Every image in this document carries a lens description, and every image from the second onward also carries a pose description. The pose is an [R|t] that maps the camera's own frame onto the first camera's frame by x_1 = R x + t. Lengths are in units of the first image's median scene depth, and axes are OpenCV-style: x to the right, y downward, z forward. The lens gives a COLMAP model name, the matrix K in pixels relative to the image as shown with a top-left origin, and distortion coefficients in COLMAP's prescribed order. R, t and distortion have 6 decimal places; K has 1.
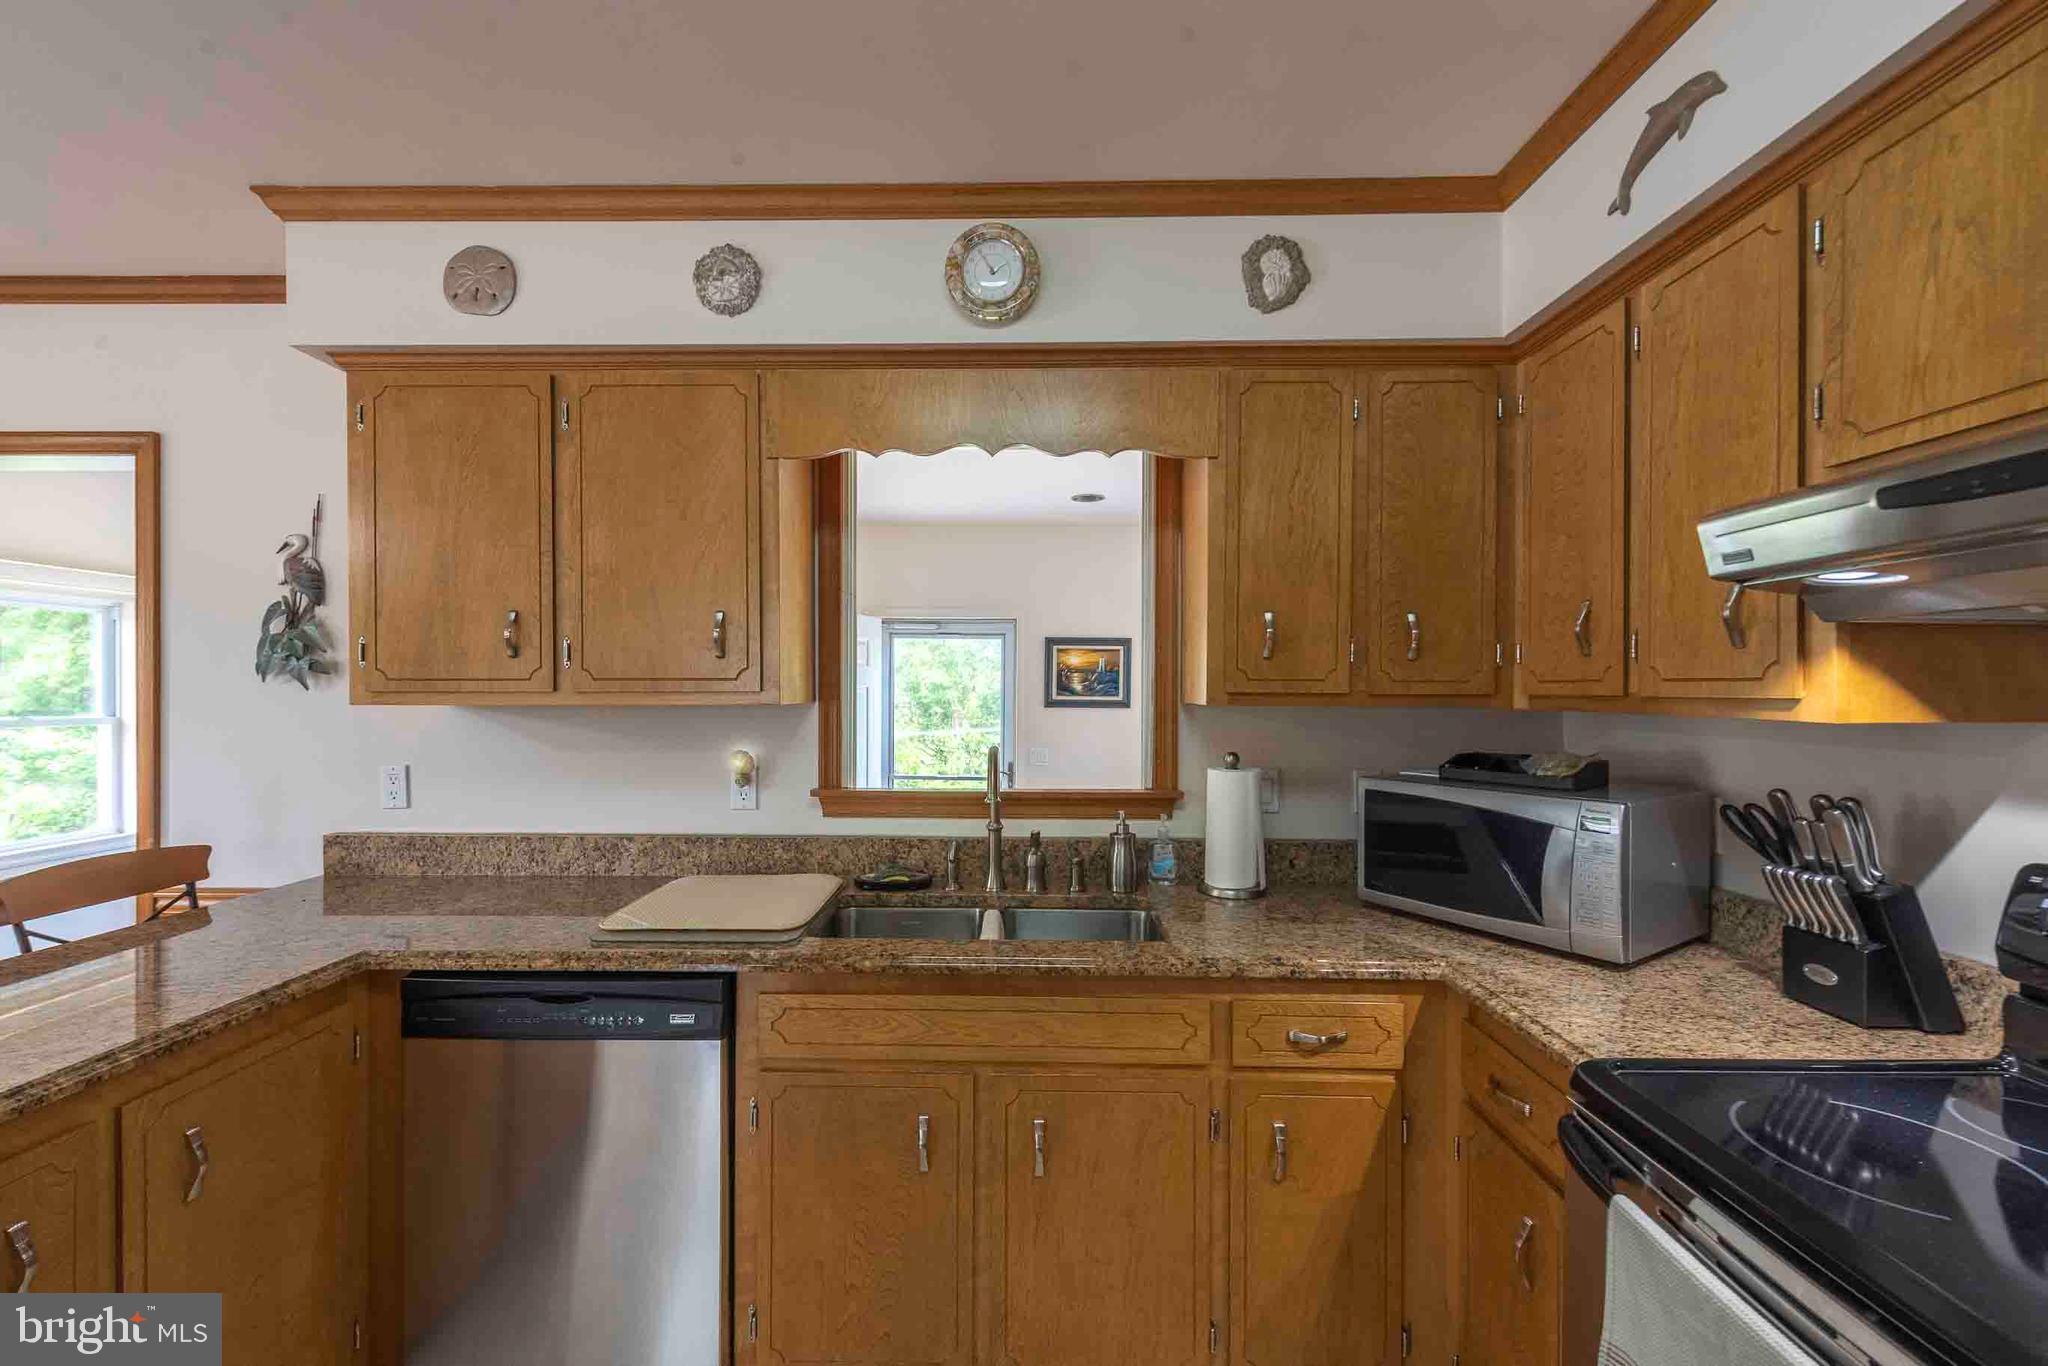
lens RADIAL K [[800.1, 0, 1016.8], [0, 800.1, 691.3], [0, 0, 1]] dist [0.009285, -0.001677]
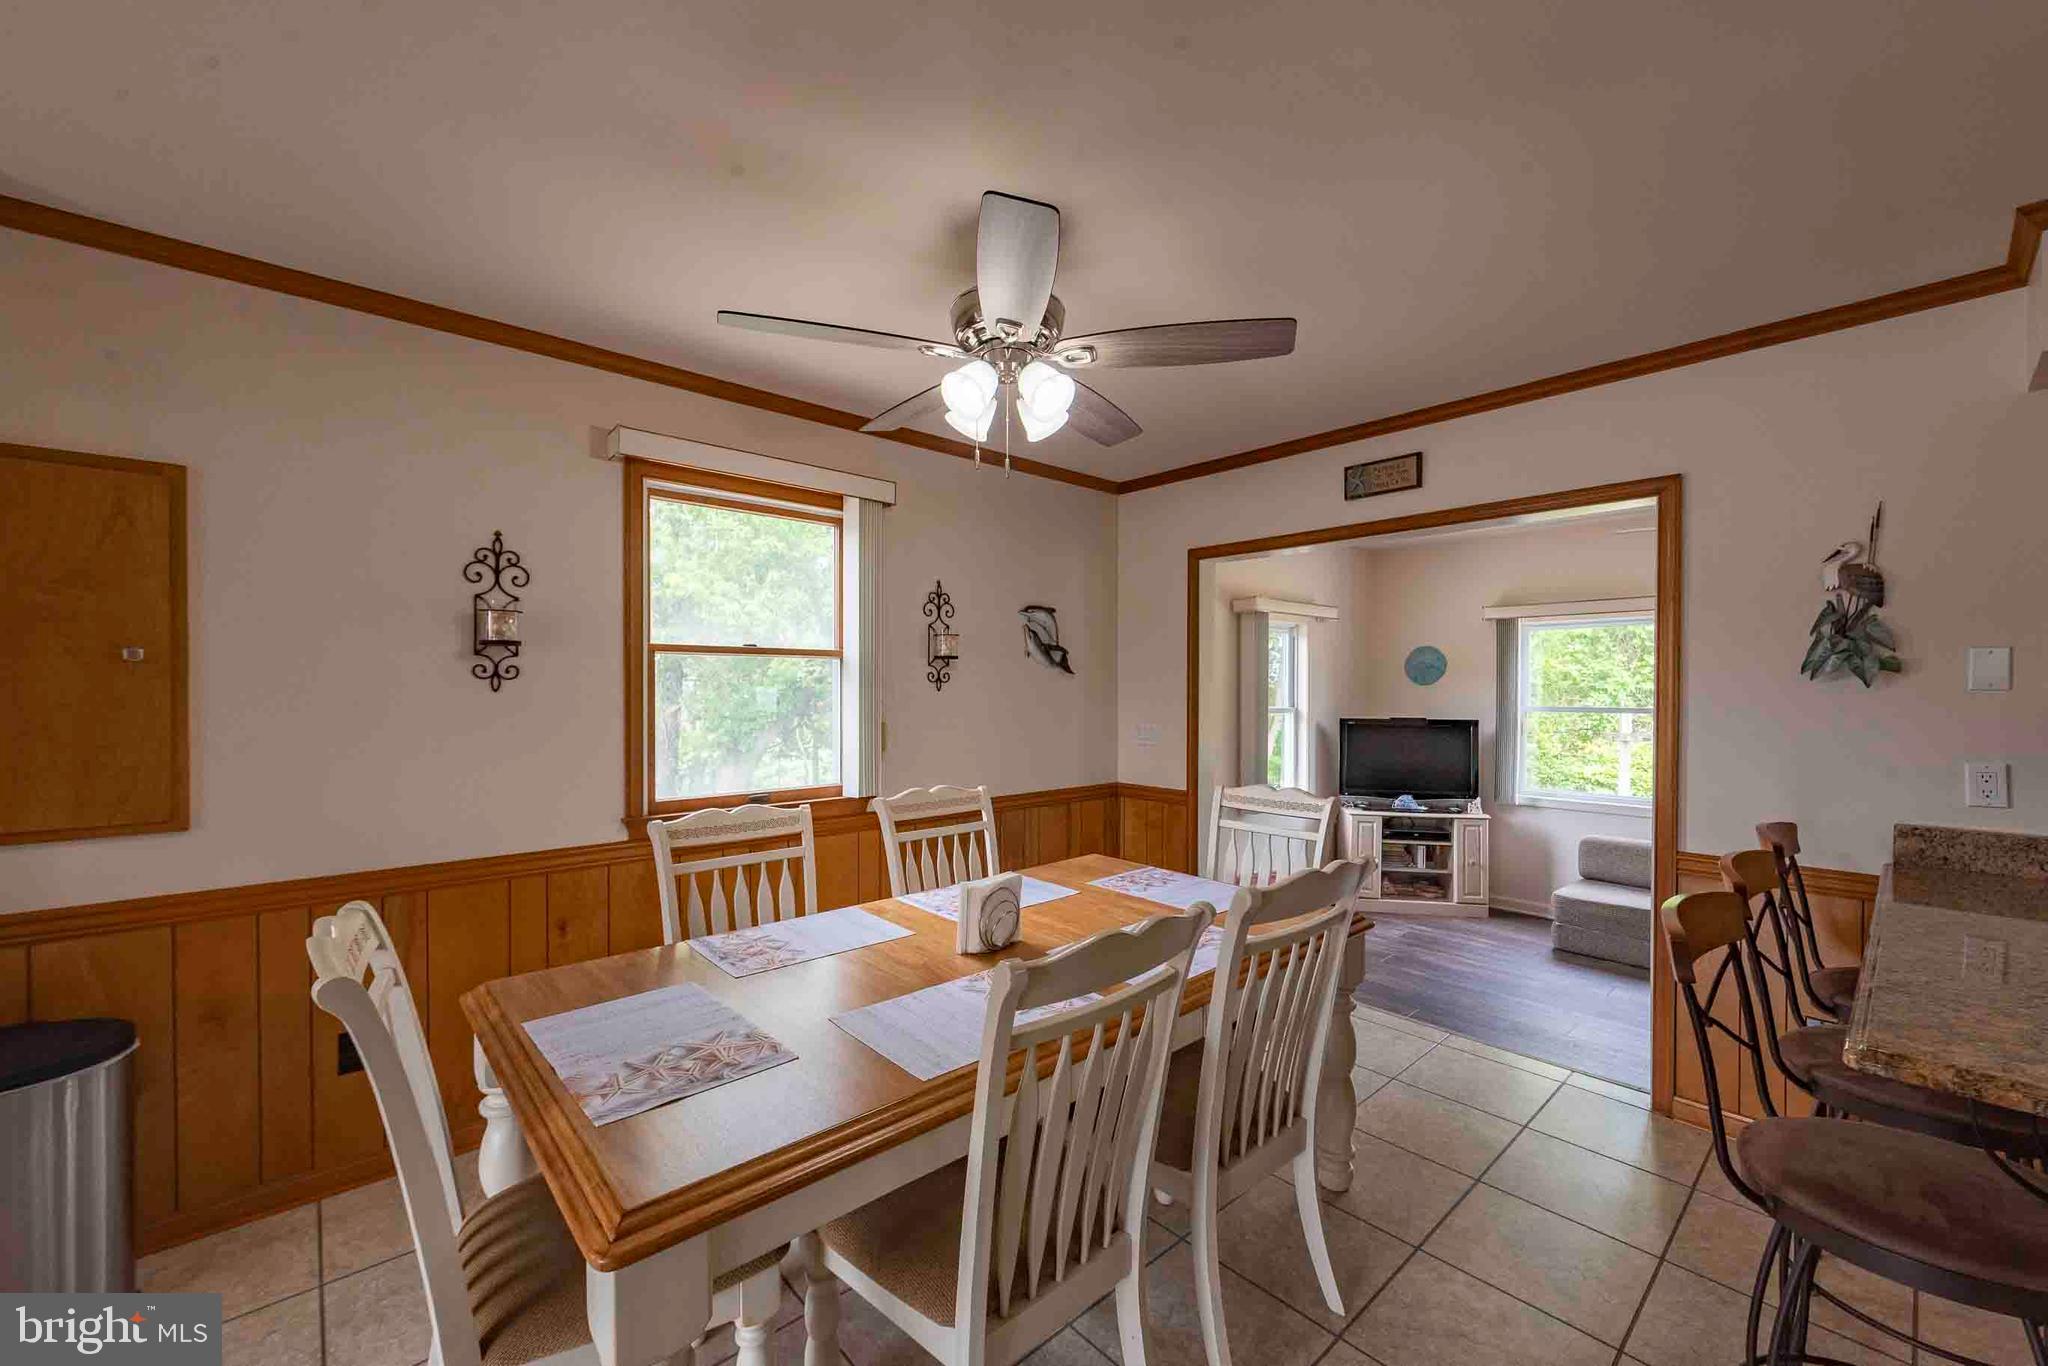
lens RADIAL K [[800.1, 0, 1019.3], [0, 800.1, 697.6], [0, 0, 1]] dist [0.009285, -0.001677]
pose [[0.680277, 0.007296, -0.732919, -1.015395], [0.000142, 0.999949, 0.010085, 0.001352], [0.732955, -0.006965, 0.680242, -0.644965]]
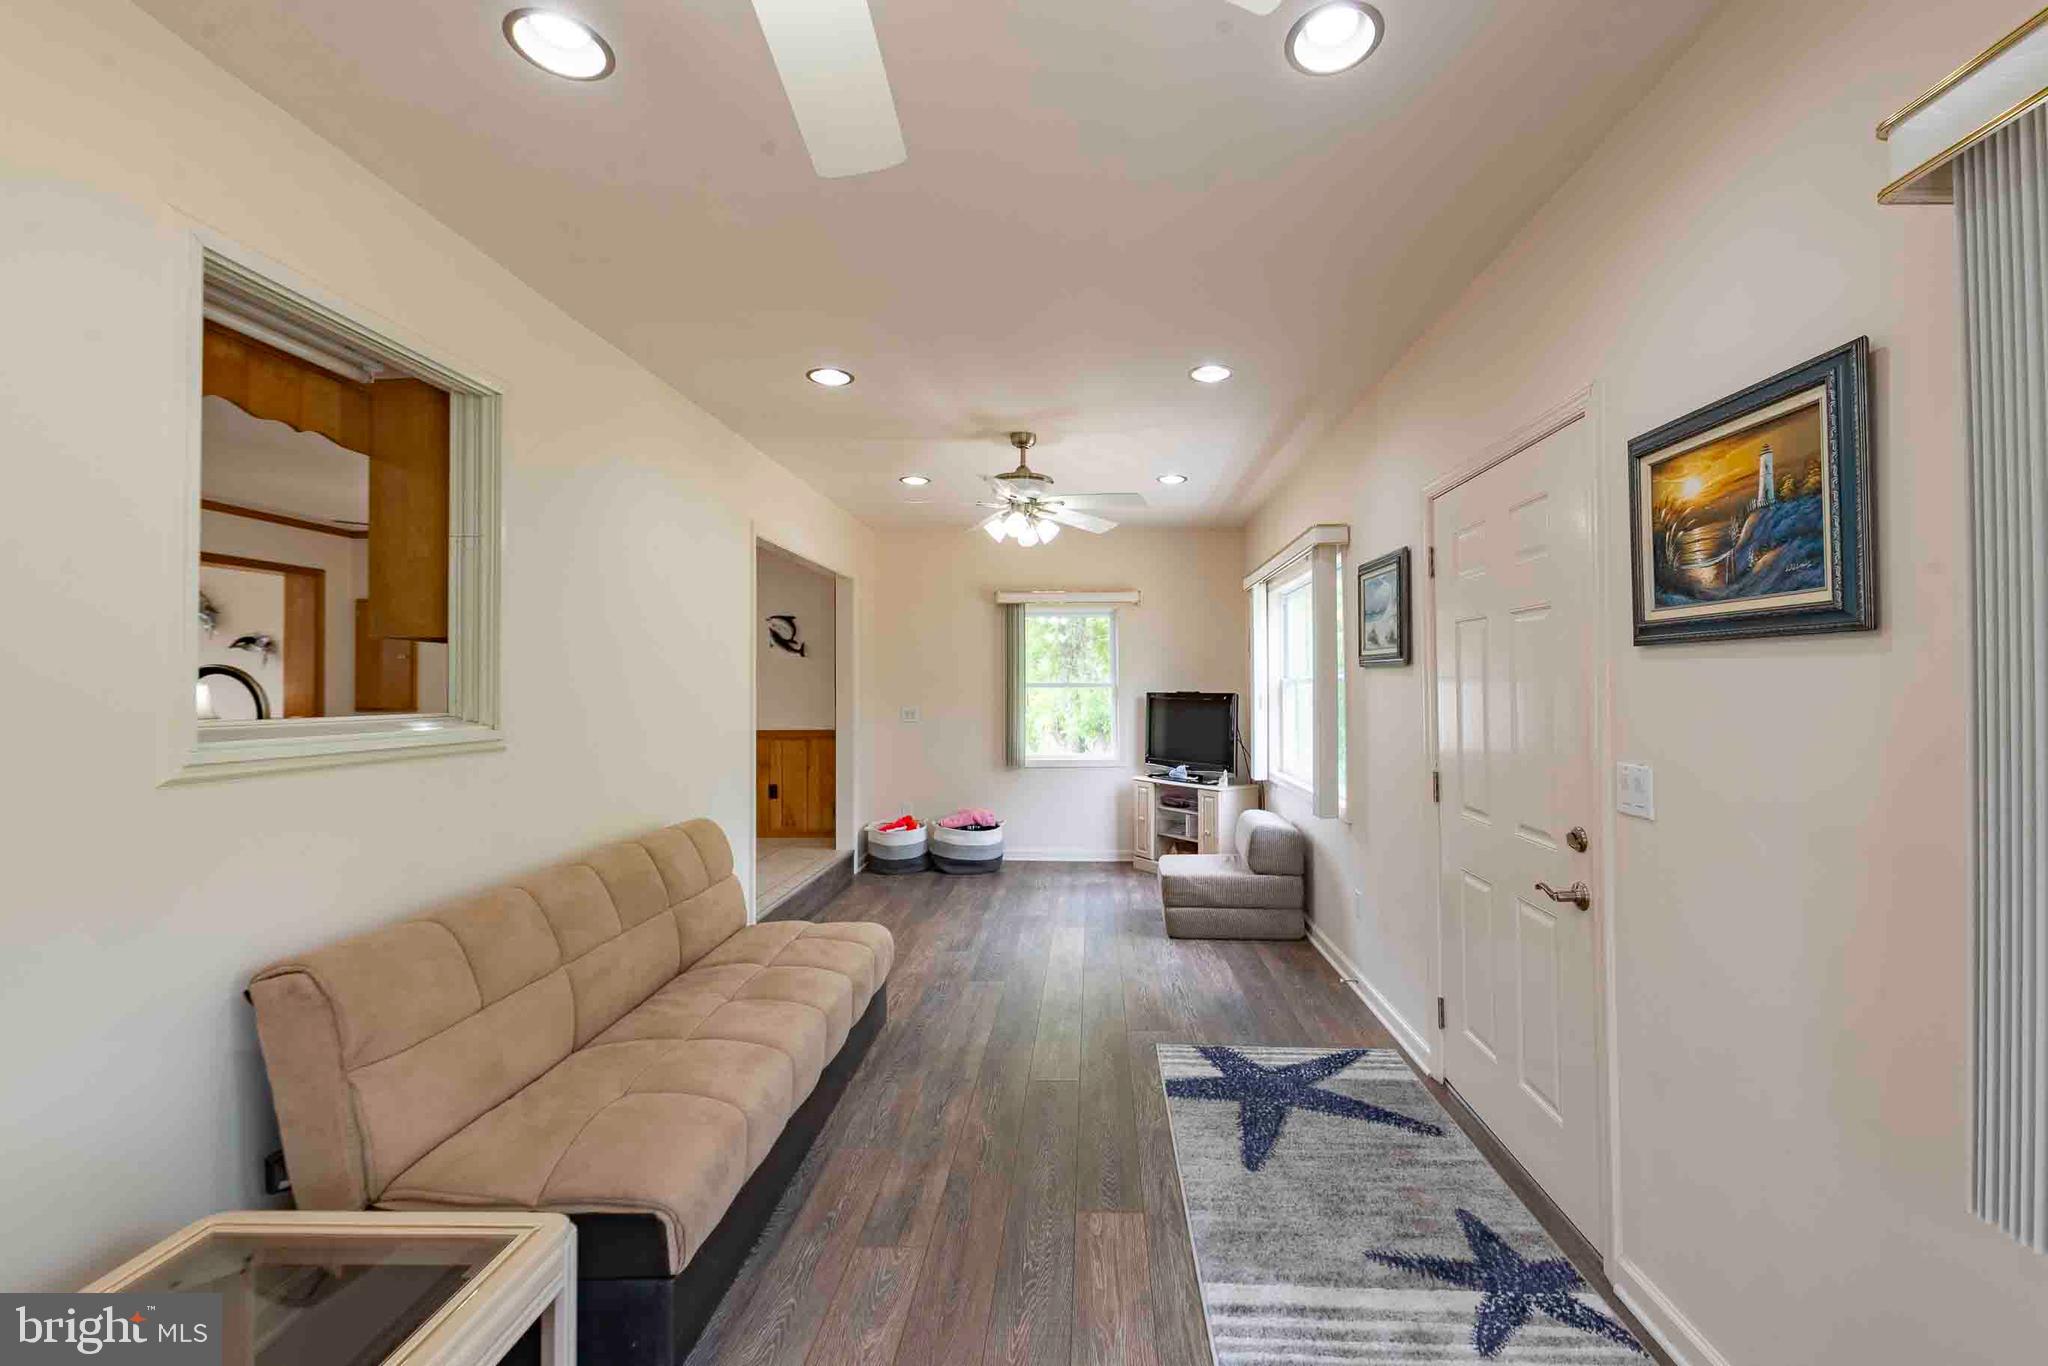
lens RADIAL K [[800.1, 0, 1031.6], [0, 800.1, 680.3], [0, 0, 1]] dist [0.009285, -0.001677]
pose [[0.006689, -0.010982, -0.999917, 1.026113], [0.002294, 0.999937, -0.010966, 0.103156], [0.999975, -0.002221, 0.006714, 2.002888]]
